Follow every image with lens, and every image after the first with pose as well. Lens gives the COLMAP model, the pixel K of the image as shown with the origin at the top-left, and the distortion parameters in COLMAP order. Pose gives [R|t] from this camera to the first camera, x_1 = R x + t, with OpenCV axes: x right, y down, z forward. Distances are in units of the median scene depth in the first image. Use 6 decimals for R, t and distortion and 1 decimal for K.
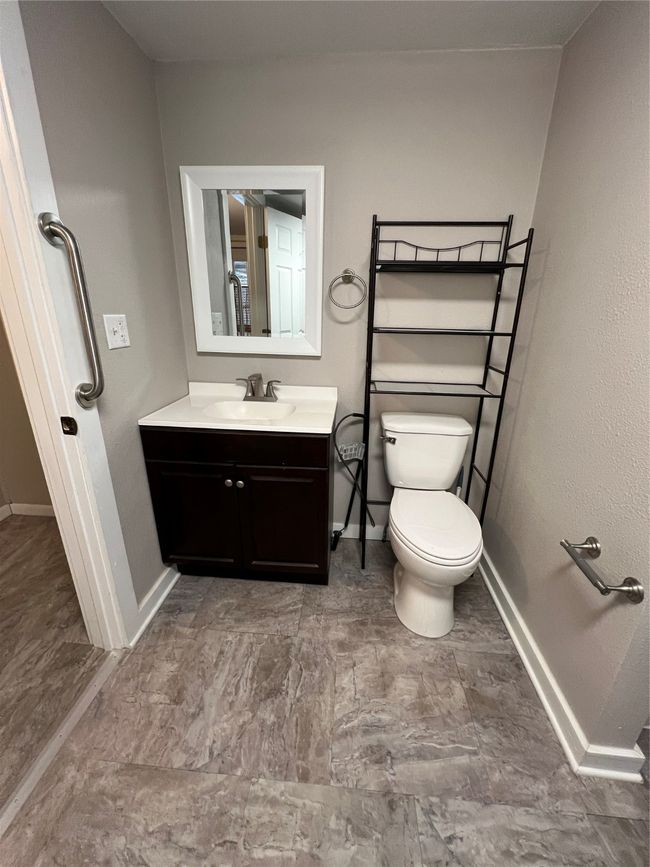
lens RADIAL K [[346.4, 0, 327.5], [0, 346.4, 431.0], [0, 0, 1]] dist [-0.002434, -0.000187]
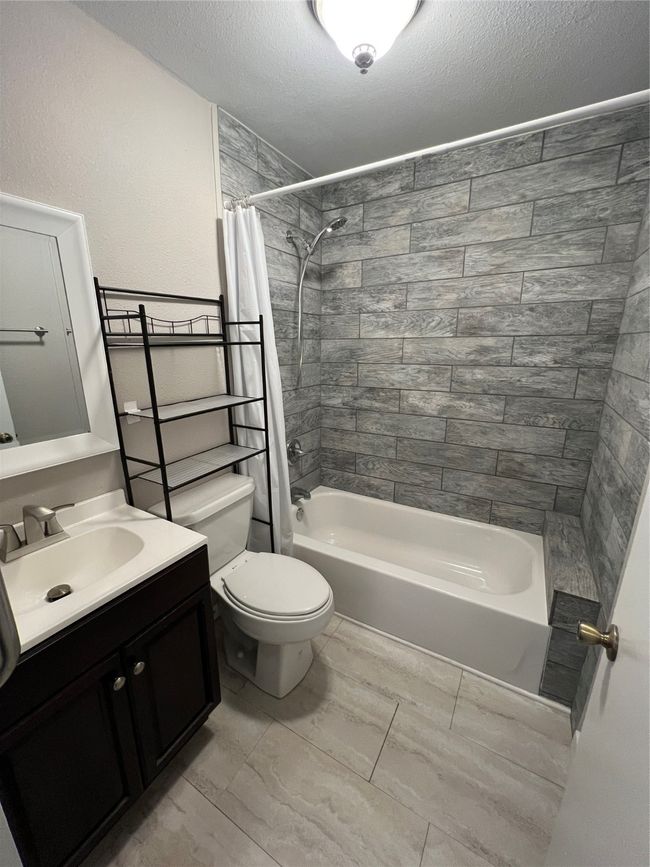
lens RADIAL K [[346.4, 0, 327.5], [0, 346.4, 431.0], [0, 0, 1]] dist [-0.002434, -0.000187]
pose [[0.405654, -0.248874, 0.879492, -0.515394], [0.308484, 0.943037, 0.124571, -0.288975], [-0.860397, 0.220777, 0.459320, 0.332478]]
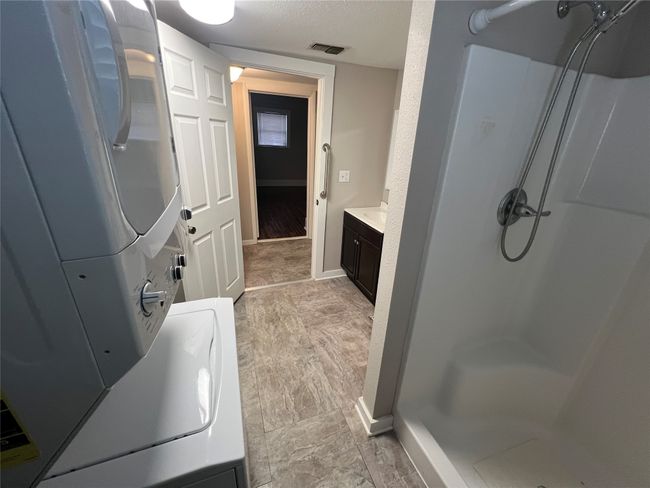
lens RADIAL K [[259.7, 0, 323.8], [0, 259.7, 242.0], [0, 0, 1]] dist [-0.002434, -0.000187]
pose [[0.417173, 0.328667, -0.847316, 1.370025], [-0.328742, 0.923759, 0.196463, -0.154098], [0.847287, 0.196590, 0.493414, -0.116817]]
